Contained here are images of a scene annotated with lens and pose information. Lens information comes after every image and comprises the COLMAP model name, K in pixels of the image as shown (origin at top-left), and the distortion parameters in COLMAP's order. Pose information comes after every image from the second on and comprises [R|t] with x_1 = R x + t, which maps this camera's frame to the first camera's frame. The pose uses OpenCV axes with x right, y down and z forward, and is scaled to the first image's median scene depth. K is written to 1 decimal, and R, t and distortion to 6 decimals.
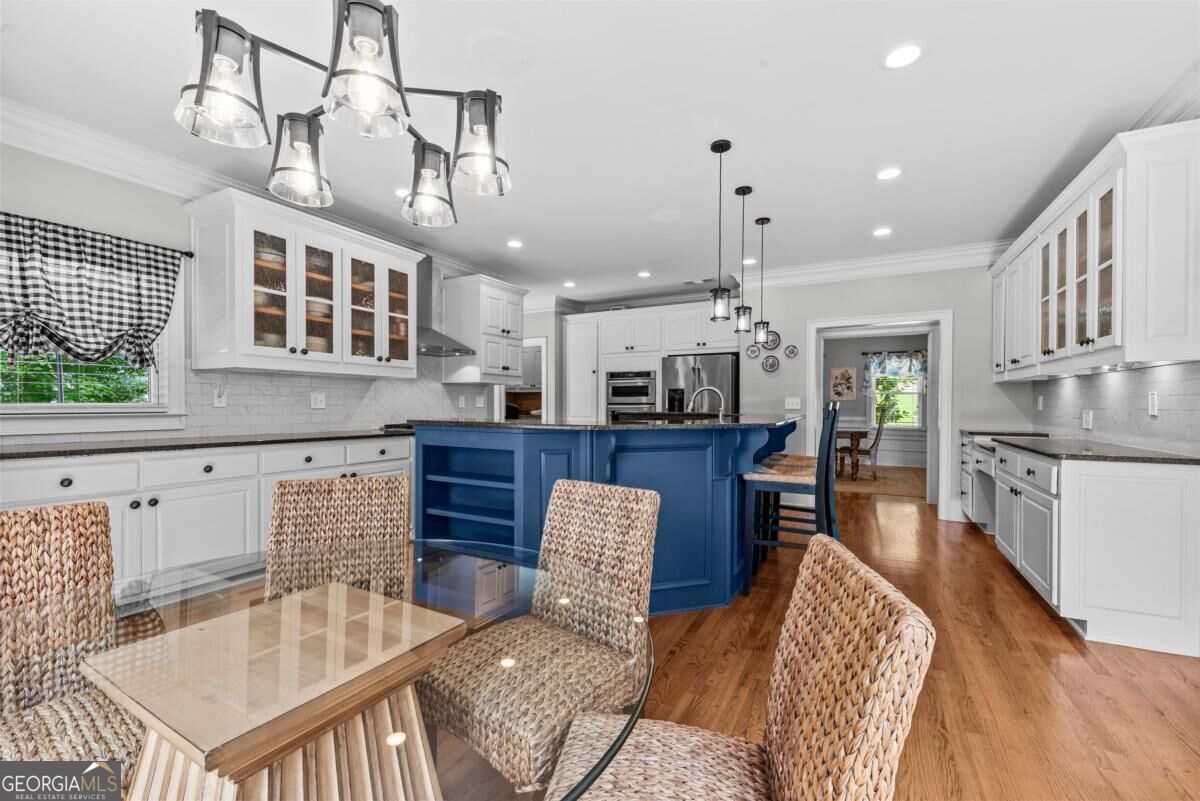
lens RADIAL K [[504.3, 0, 593.9], [0, 504.3, 406.7], [0, 0, 1]] dist [-0.001457, 0.000057]
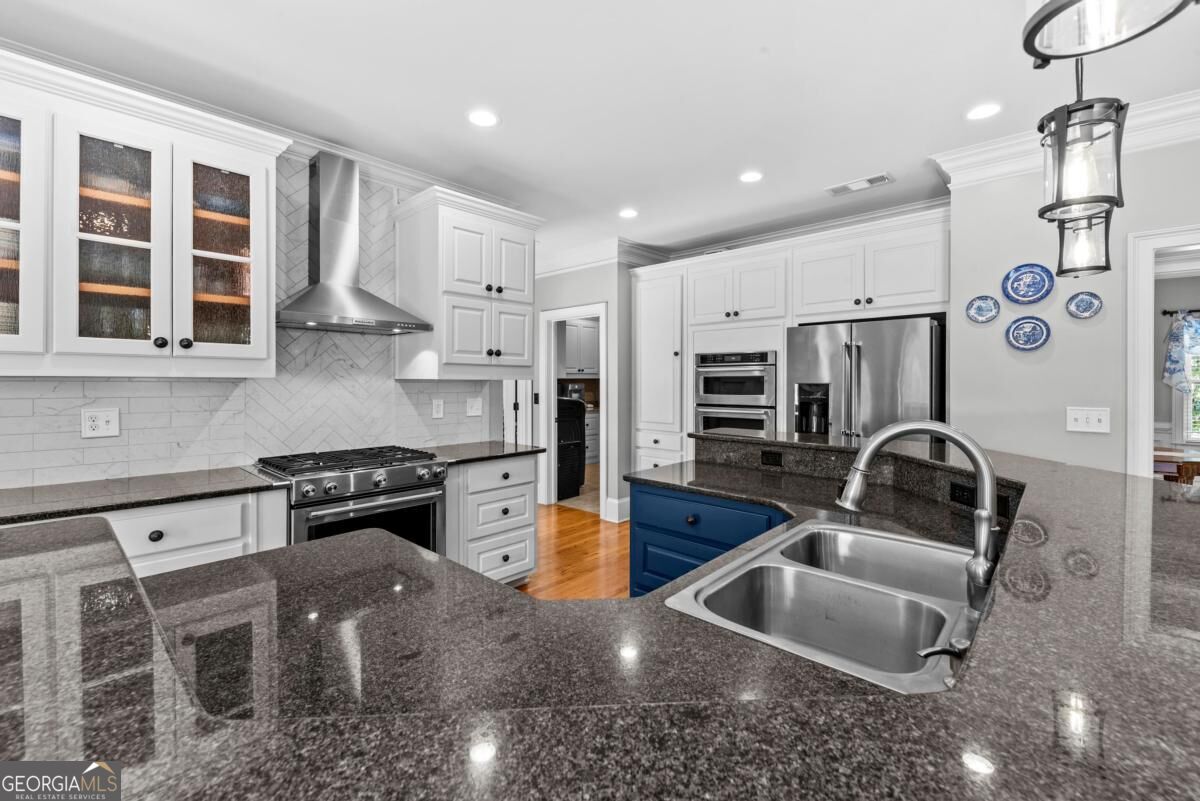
lens RADIAL K [[504.3, 0, 601.8], [0, 504.3, 383.7], [0, 0, 1]] dist [-0.001457, 0.000057]
pose [[0.969866, -0.000811, -0.243638, 0.078340], [0.000832, 1.000000, -0.000019, -0.038500], [0.243638, -0.000184, 0.969866, 0.441940]]
